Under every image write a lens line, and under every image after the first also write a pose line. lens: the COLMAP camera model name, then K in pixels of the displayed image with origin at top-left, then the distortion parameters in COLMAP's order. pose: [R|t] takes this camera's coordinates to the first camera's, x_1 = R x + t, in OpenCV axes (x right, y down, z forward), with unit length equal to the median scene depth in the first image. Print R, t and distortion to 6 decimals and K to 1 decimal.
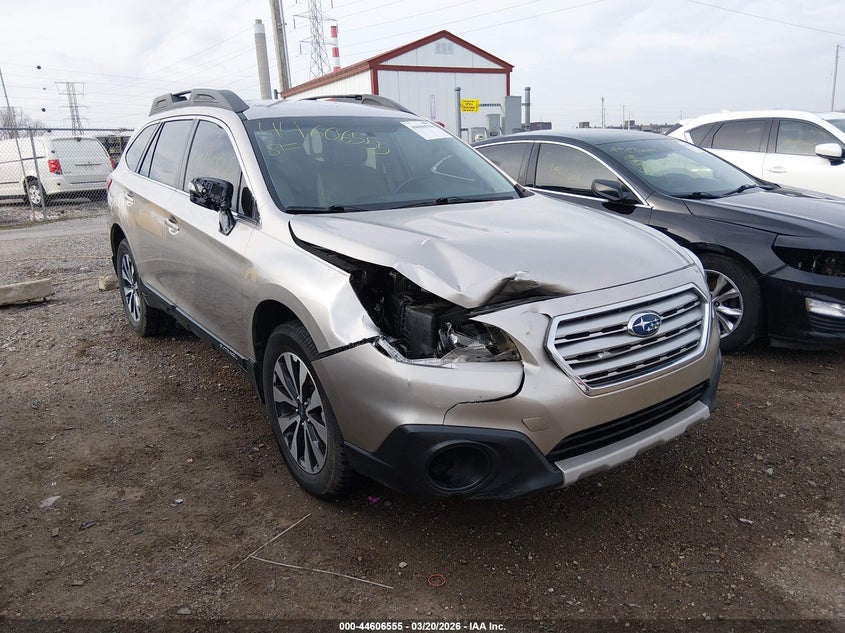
lens RADIAL K [[645.3, 0, 423.6], [0, 645.3, 315.9], [0, 0, 1]] dist [0.006097, -0.010995]
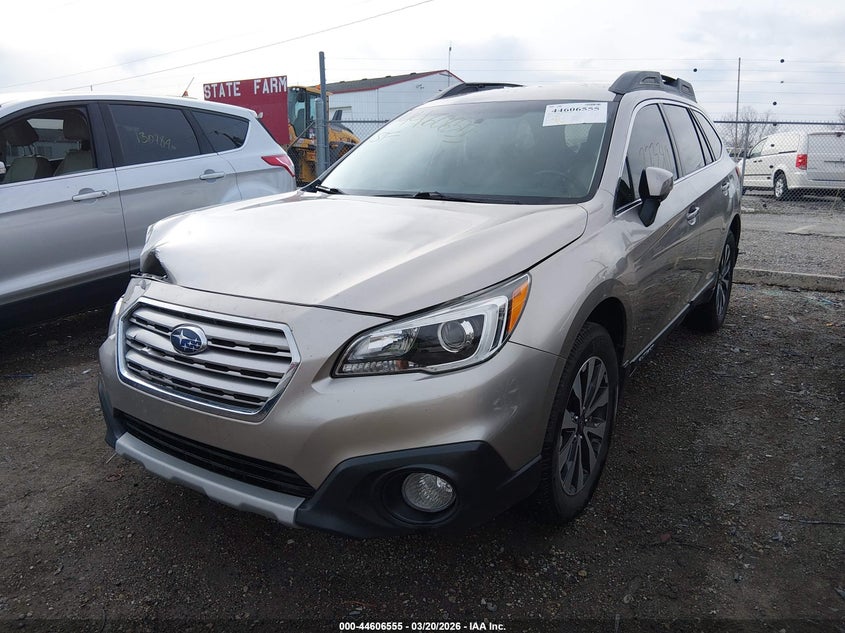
lens RADIAL K [[645.3, 0, 423.2], [0, 645.3, 314.3], [0, 0, 1]] dist [0.006097, -0.010995]
pose [[0.391369, 0.262809, -0.881908, 0.167720], [-0.259133, 0.951045, 0.168415, -0.033693], [0.882995, 0.162619, 0.440312, 0.124806]]
